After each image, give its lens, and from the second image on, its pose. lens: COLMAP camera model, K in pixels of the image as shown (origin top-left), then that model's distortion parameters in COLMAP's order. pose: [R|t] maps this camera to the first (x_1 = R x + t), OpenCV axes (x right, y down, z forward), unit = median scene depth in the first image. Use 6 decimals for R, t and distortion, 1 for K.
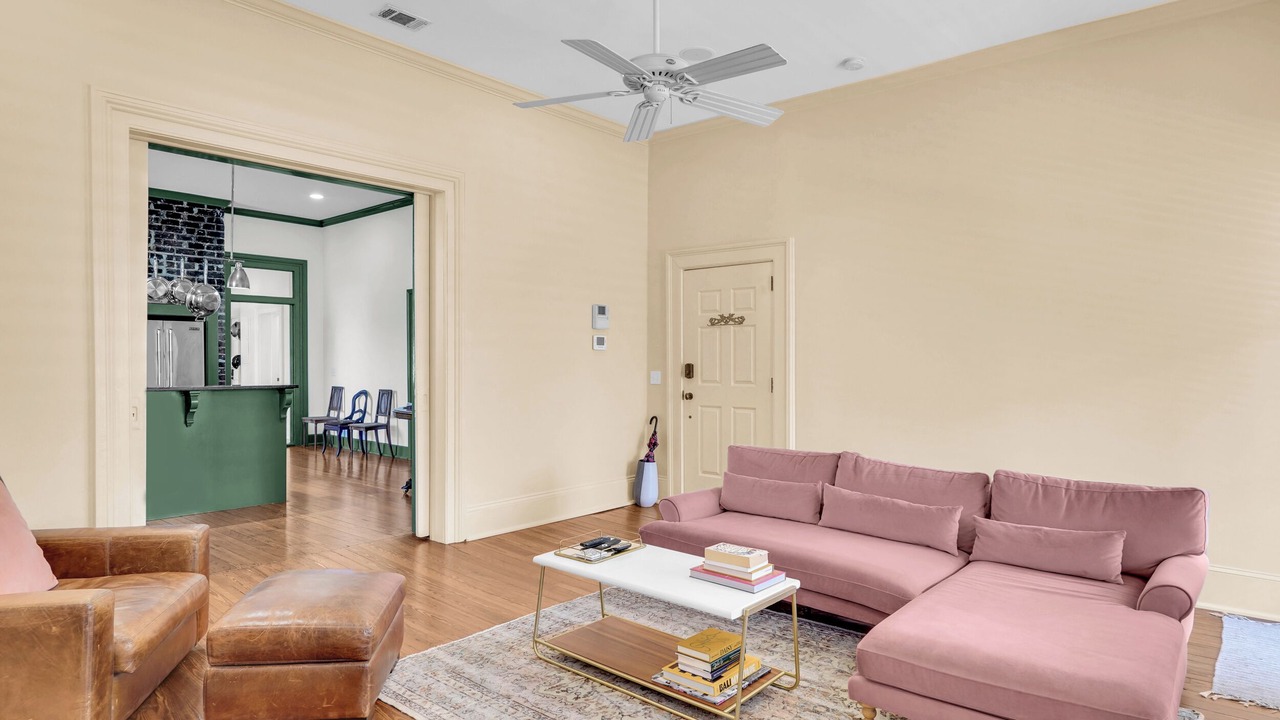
lens RADIAL K [[741.9, 0, 635.4], [0, 741.9, 359.6], [0, 0, 1]] dist [-0.007052, 0.003246]
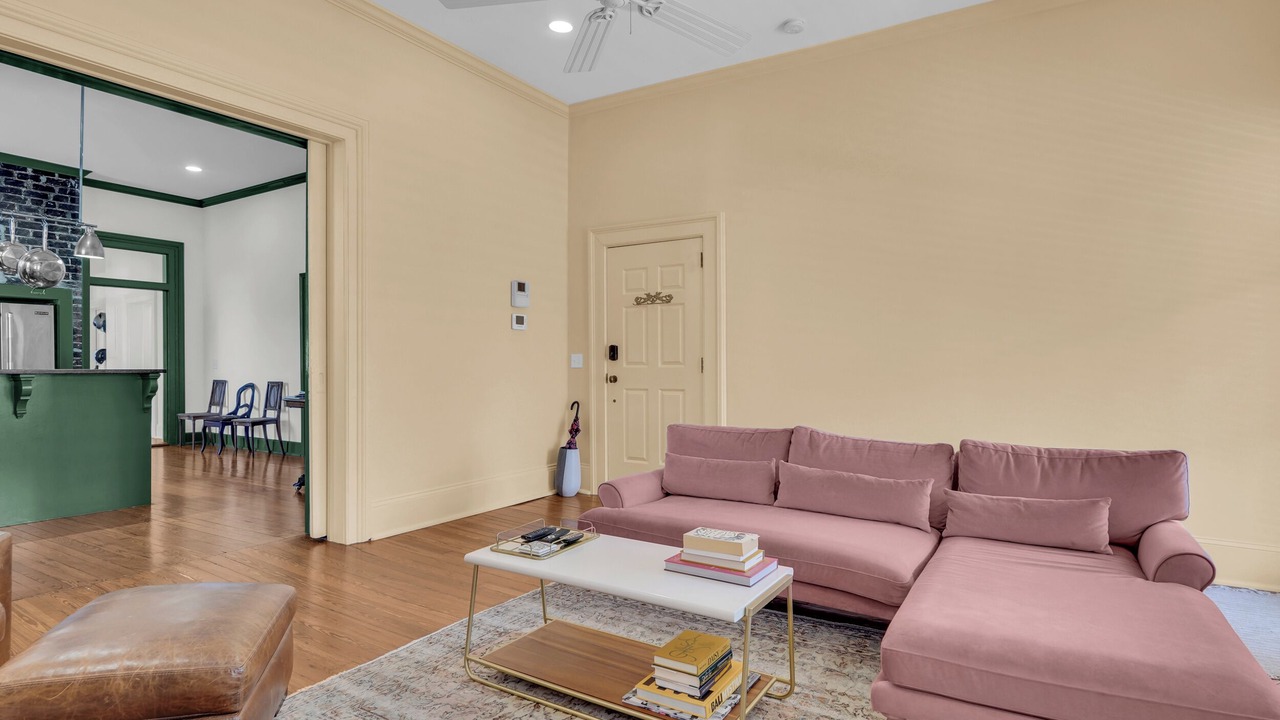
lens RADIAL K [[684.9, 0, 639.6], [0, 684.9, 362.8], [0, 0, 1]] dist [-0.005569, 0.003433]
pose [[0.987104, -0.002336, 0.160065, -0.046733], [0.002927, 0.999990, -0.003454, 0.041249], [-0.160055, 0.003878, 0.987100, 0.159528]]
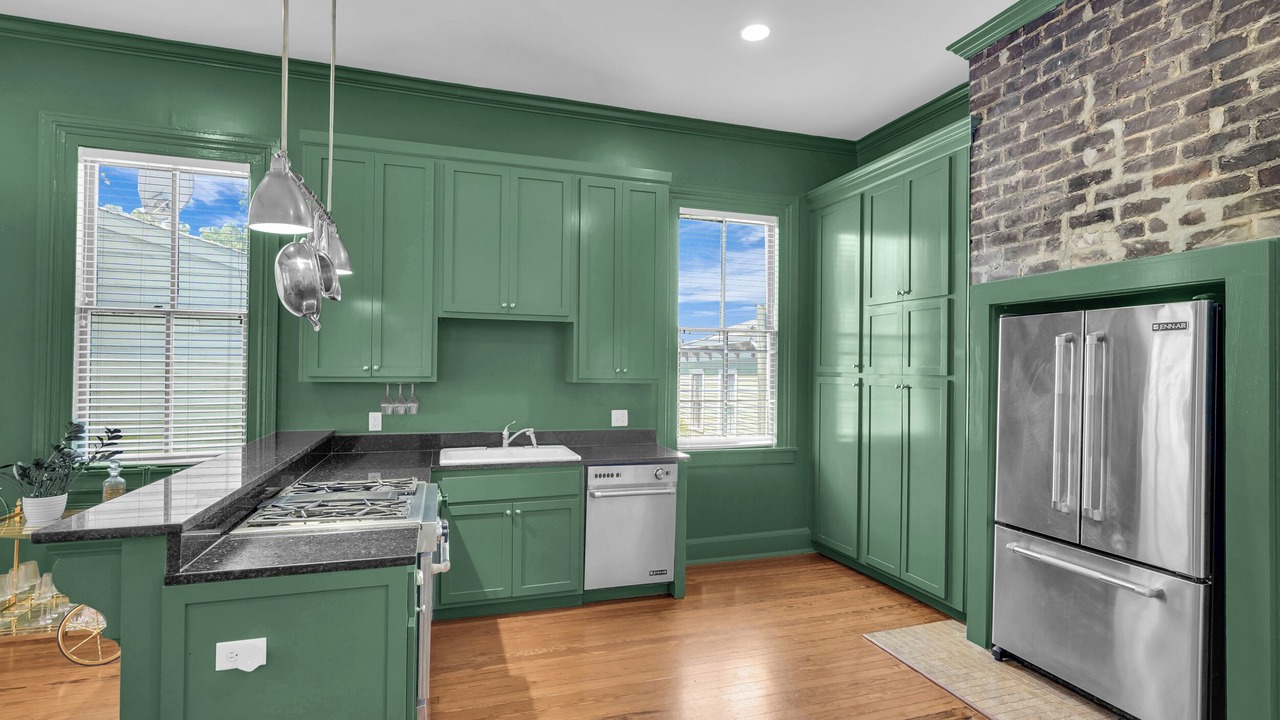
lens RADIAL K [[567.4, 0, 628.4], [0, 567.4, 364.1], [0, 0, 1]] dist [-0.007645, 0.004231]
pose [[-0.514192, -0.006703, -0.857649, -0.510048], [-0.015014, 0.999887, 0.001186, -0.041571], [0.857544, 0.013487, -0.514235, 1.717028]]
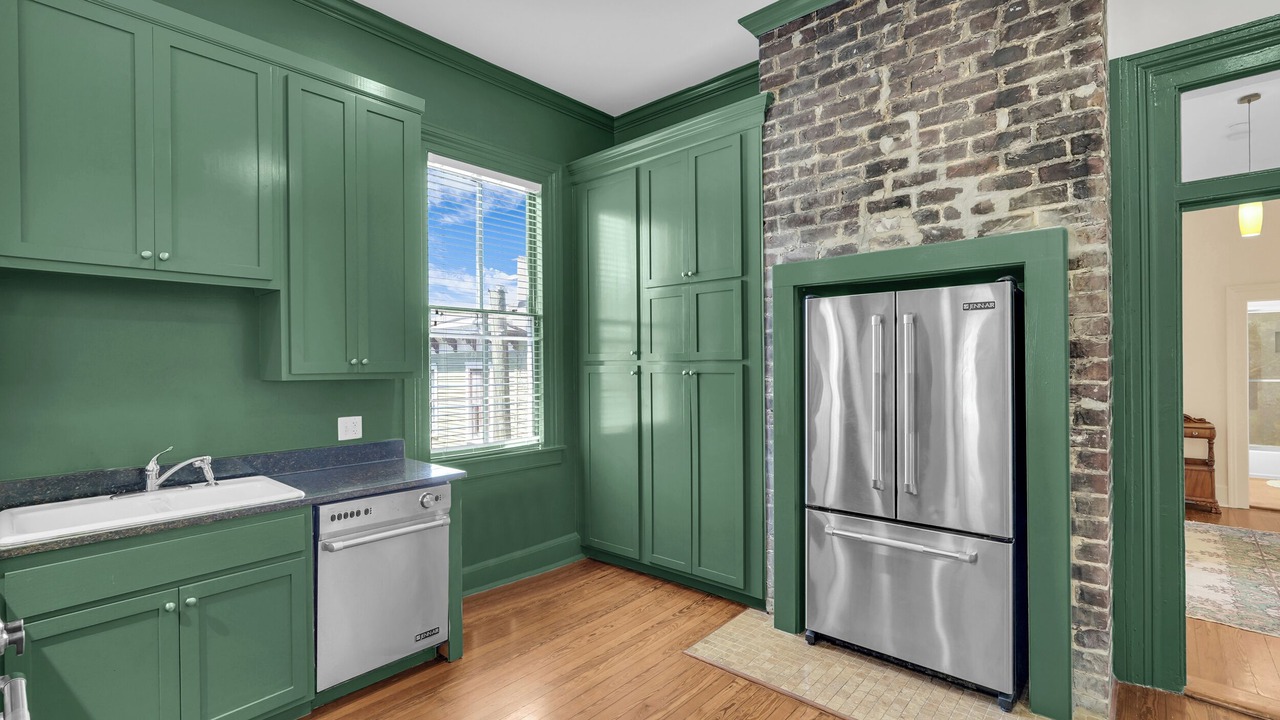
lens RADIAL K [[567.4, 0, 634.4], [0, 567.4, 362.1], [0, 0, 1]] dist [-0.007645, 0.004231]
pose [[-0.006990, 0.003738, -0.999969, -0.630822], [0.001049, 0.999992, 0.003730, -0.032116], [0.999975, -0.001023, -0.006993, 1.570272]]
